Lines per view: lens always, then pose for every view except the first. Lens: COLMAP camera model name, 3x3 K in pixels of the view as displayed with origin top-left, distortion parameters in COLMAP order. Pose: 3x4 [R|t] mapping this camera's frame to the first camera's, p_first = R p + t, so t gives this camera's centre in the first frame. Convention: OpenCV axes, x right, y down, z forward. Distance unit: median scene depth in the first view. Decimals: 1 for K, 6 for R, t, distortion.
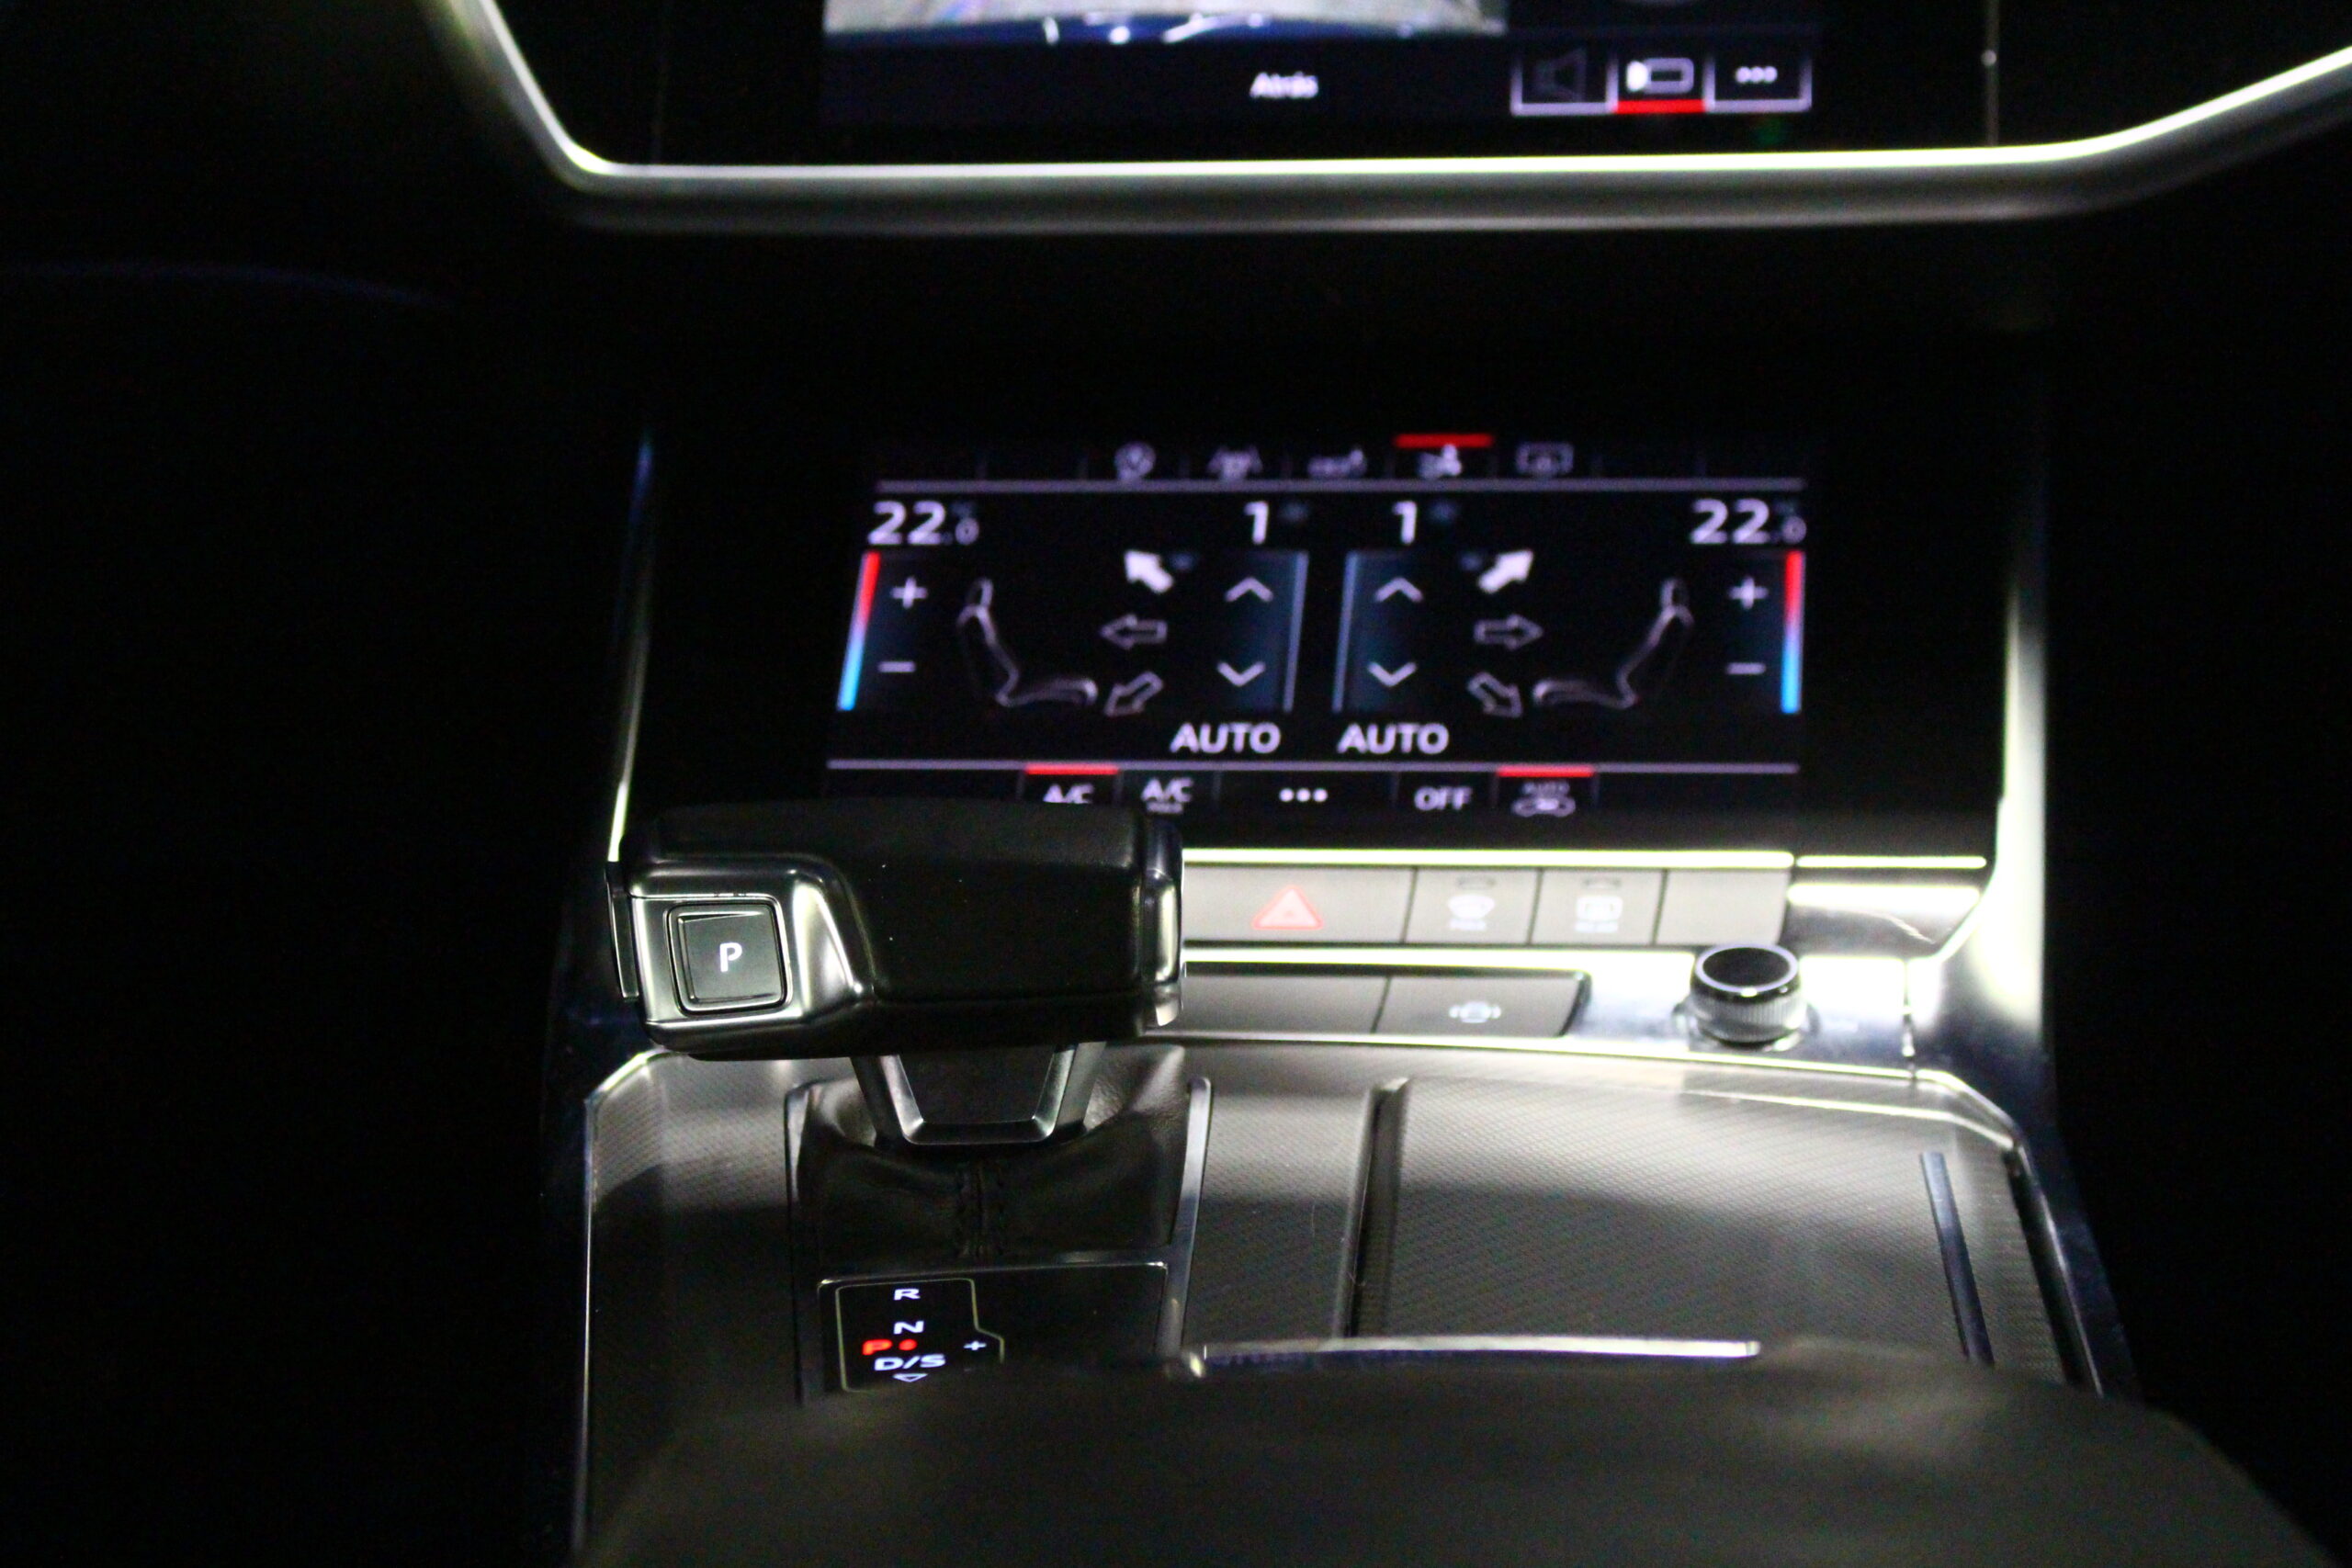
lens RADIAL K [[5490.2, 0, 1178.8], [0, 5490.2, 770.1], [0, 0, 1]] dist [0.019818, 0.000000]
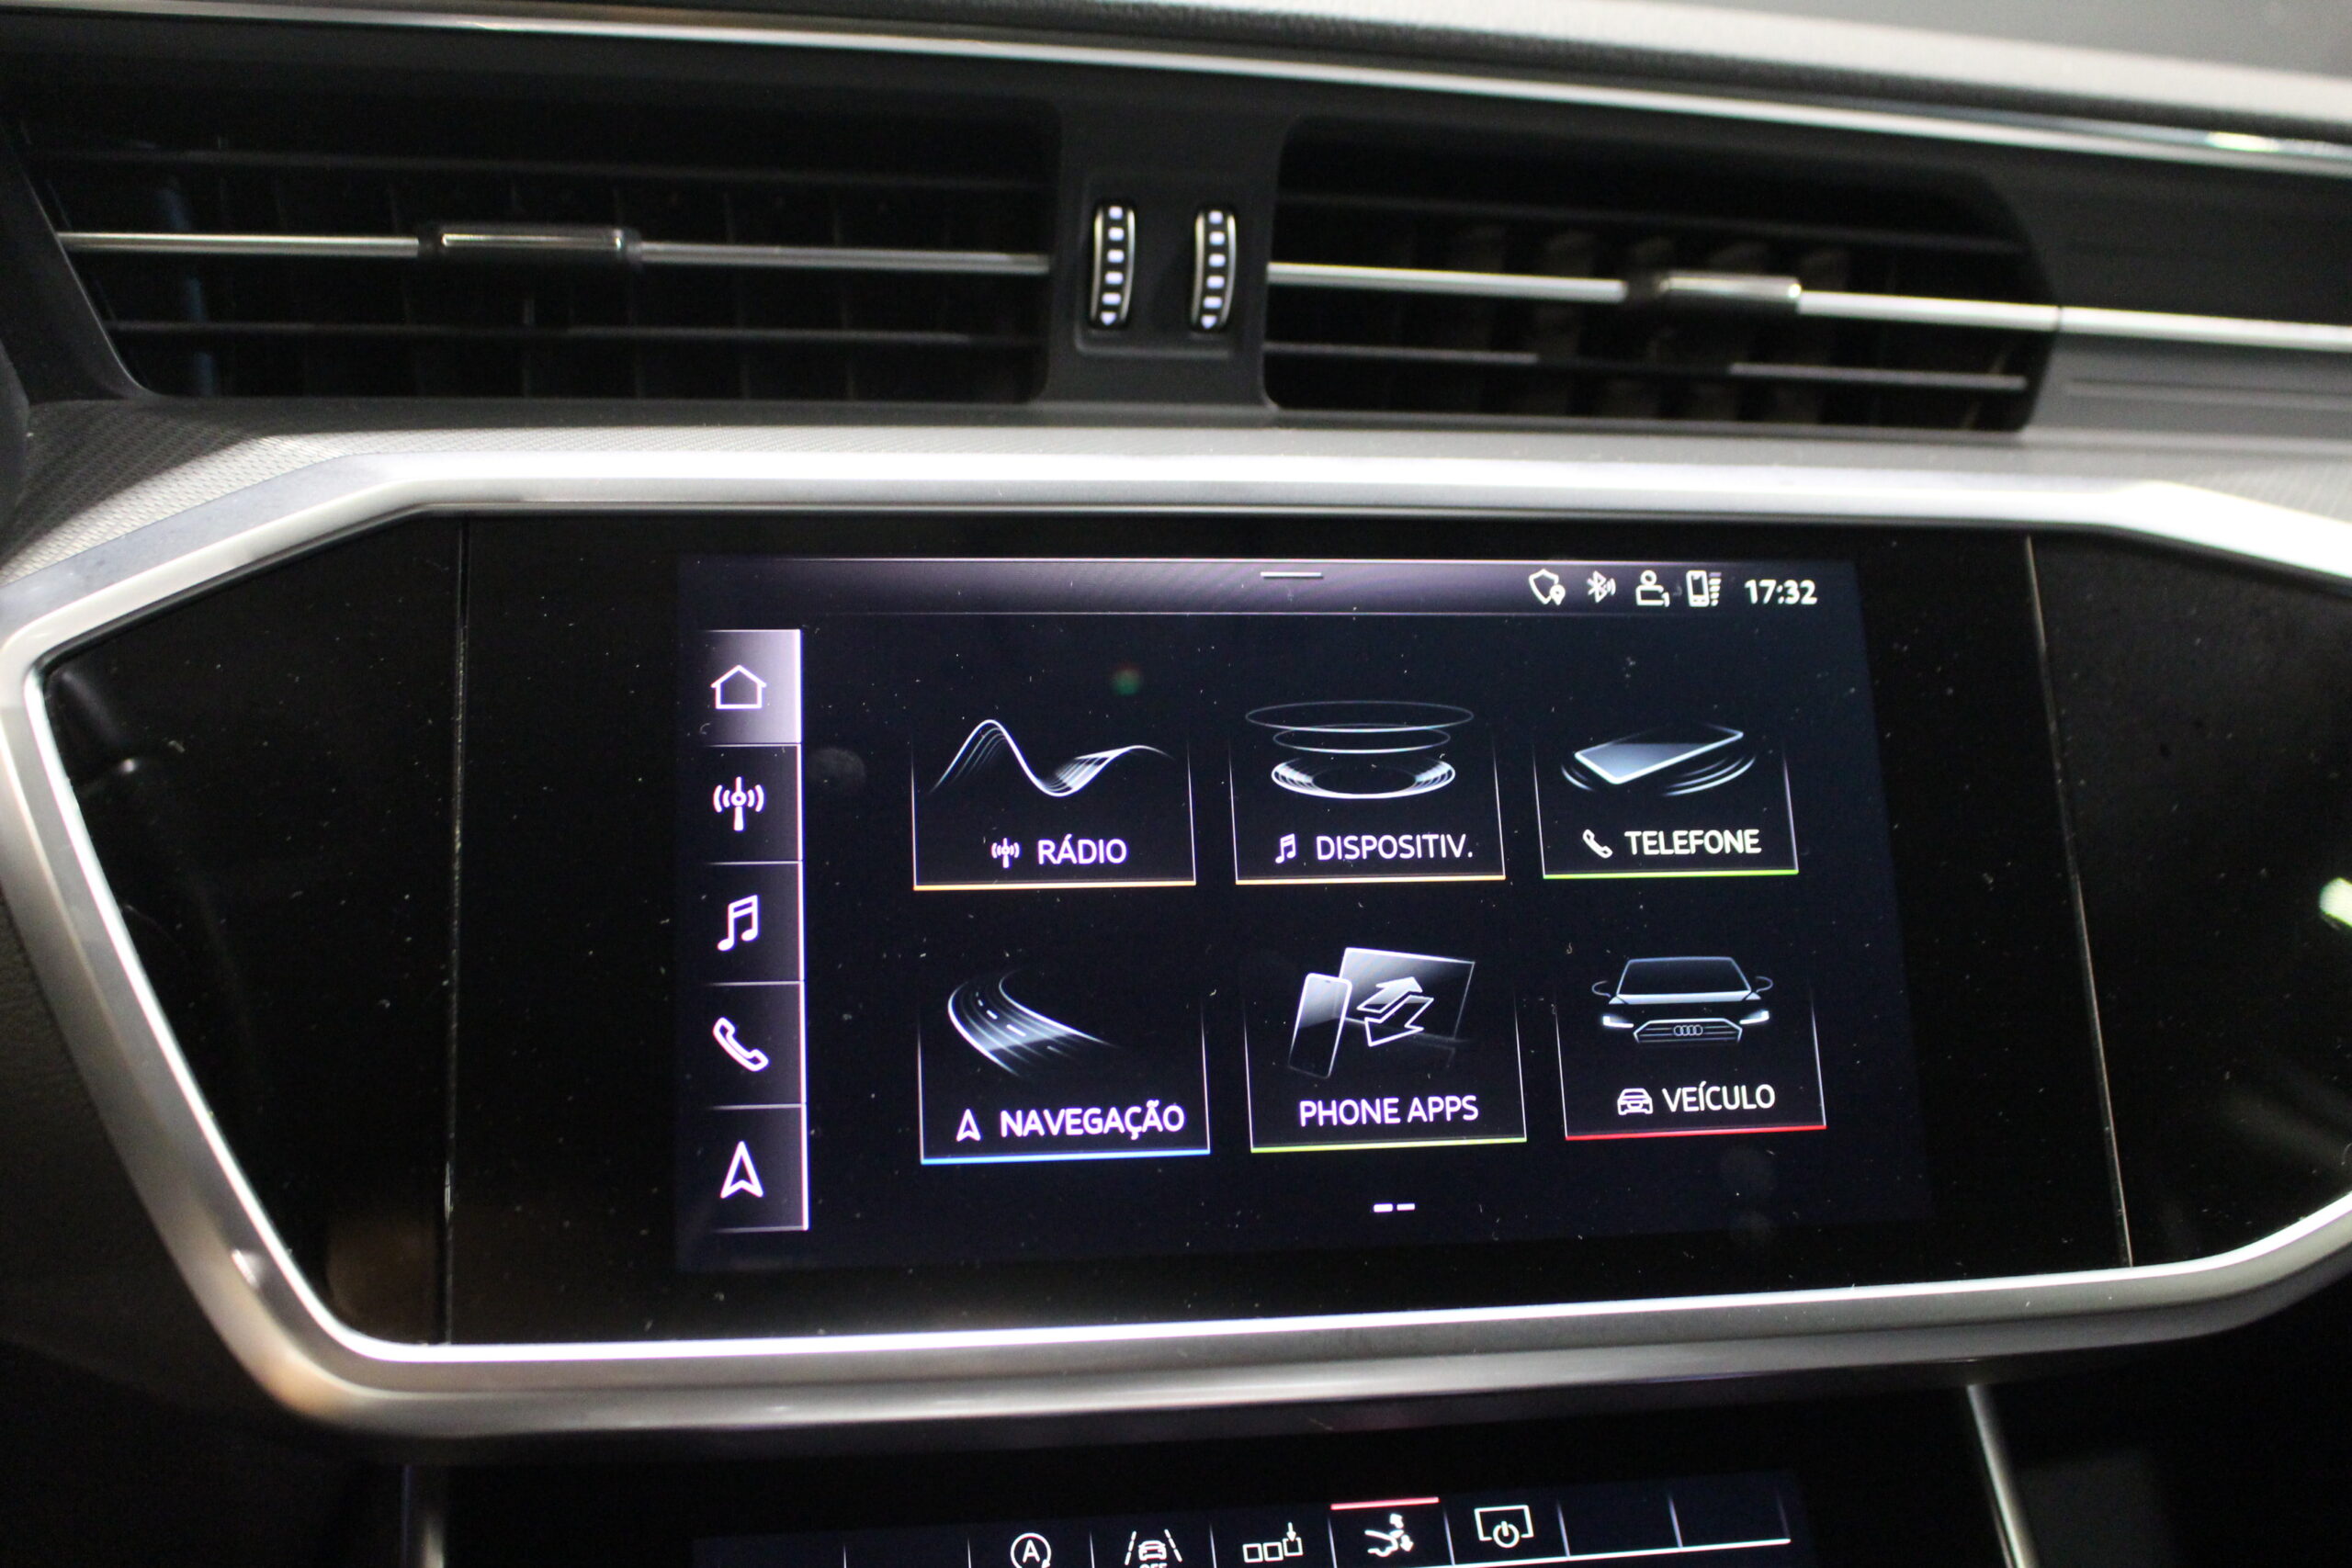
lens RADIAL K [[2356.6, 0, 1177.3], [0, 2356.6, 784.0], [0, 0, 1]] dist [-0.097740, 0.000000]
pose [[0.951261, -0.021049, 0.307668, -0.097316], [0.001857, 0.998041, 0.062538, -0.203783], [-0.308381, -0.058919, 0.949436, 0.693744]]
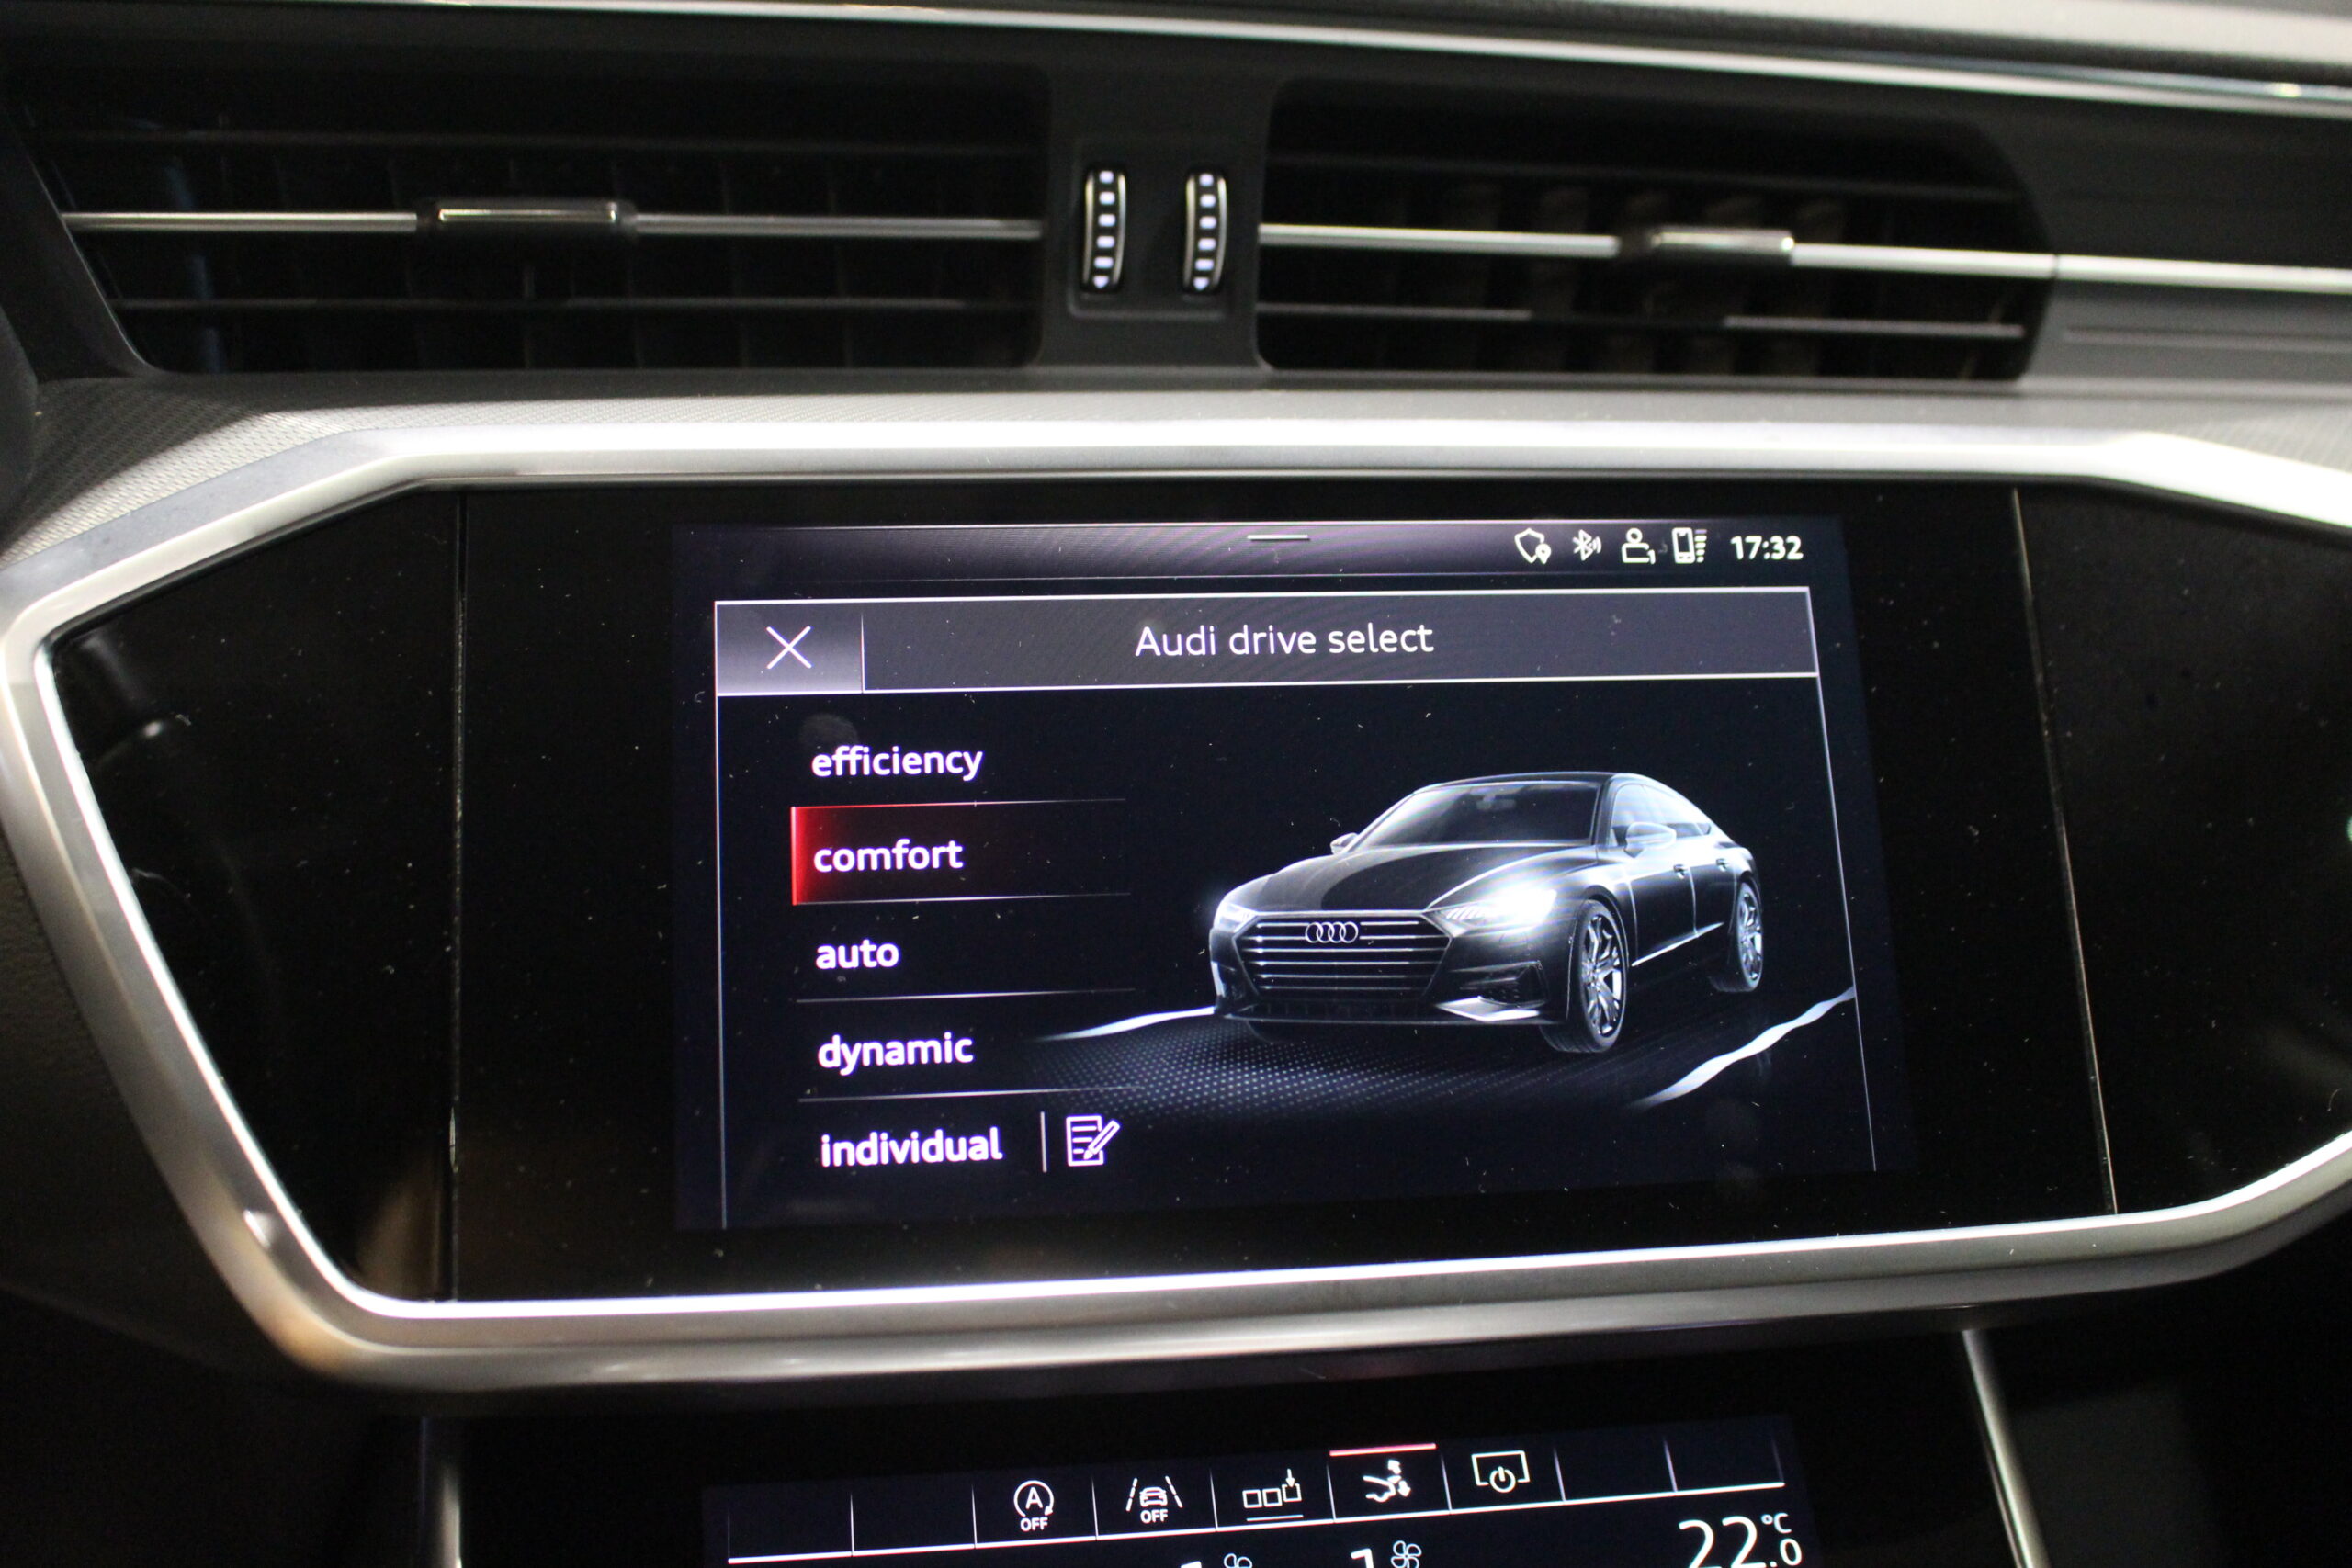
lens RADIAL K [[2356.6, 0, 1181.3], [0, 2356.6, 769.3], [0, 0, 1]] dist [-0.097740, 0.000000]
pose [[0.956153, -0.036098, 0.290633, -0.090813], [0.012983, 0.996624, 0.081071, -0.206973], [-0.292579, -0.073743, 0.953394, 0.686786]]
